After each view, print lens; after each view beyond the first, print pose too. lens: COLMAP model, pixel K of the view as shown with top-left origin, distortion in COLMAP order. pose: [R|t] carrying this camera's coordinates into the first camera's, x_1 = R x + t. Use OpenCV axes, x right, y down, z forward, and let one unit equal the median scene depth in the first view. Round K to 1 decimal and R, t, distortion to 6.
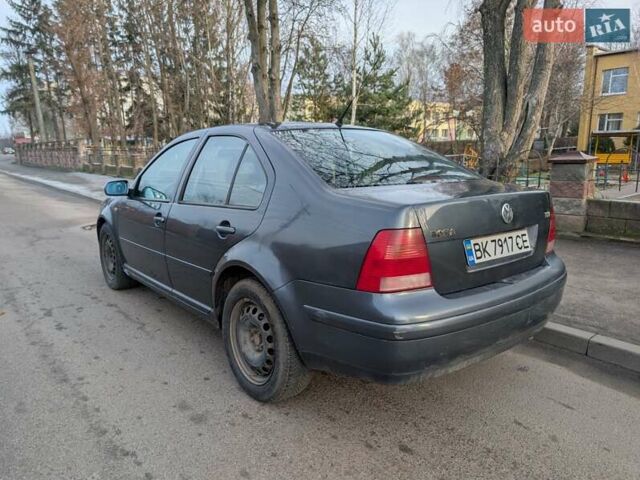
lens RADIAL K [[458.9, 0, 310.2], [0, 458.9, 239.9], [0, 0, 1]] dist [0.001921, 0.002063]
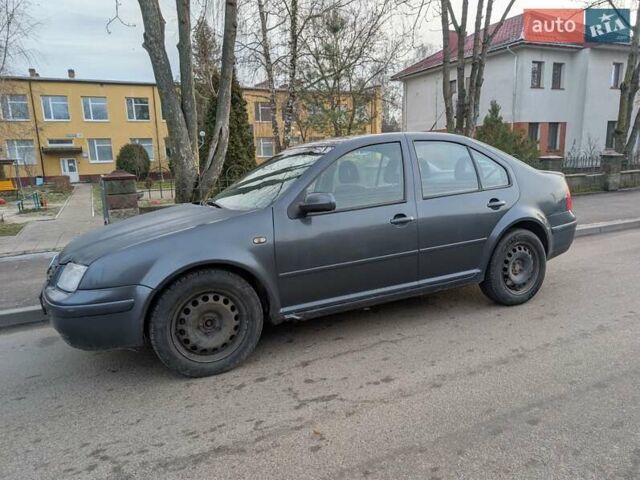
lens RADIAL K [[458.9, 0, 310.2], [0, 458.9, 239.9], [0, 0, 1]] dist [0.001921, 0.002063]
pose [[0.241425, -0.168515, 0.955676, -1.282601], [0.218557, 0.968948, 0.115643, -0.162325], [-0.945488, 0.180951, 0.270758, 0.858845]]
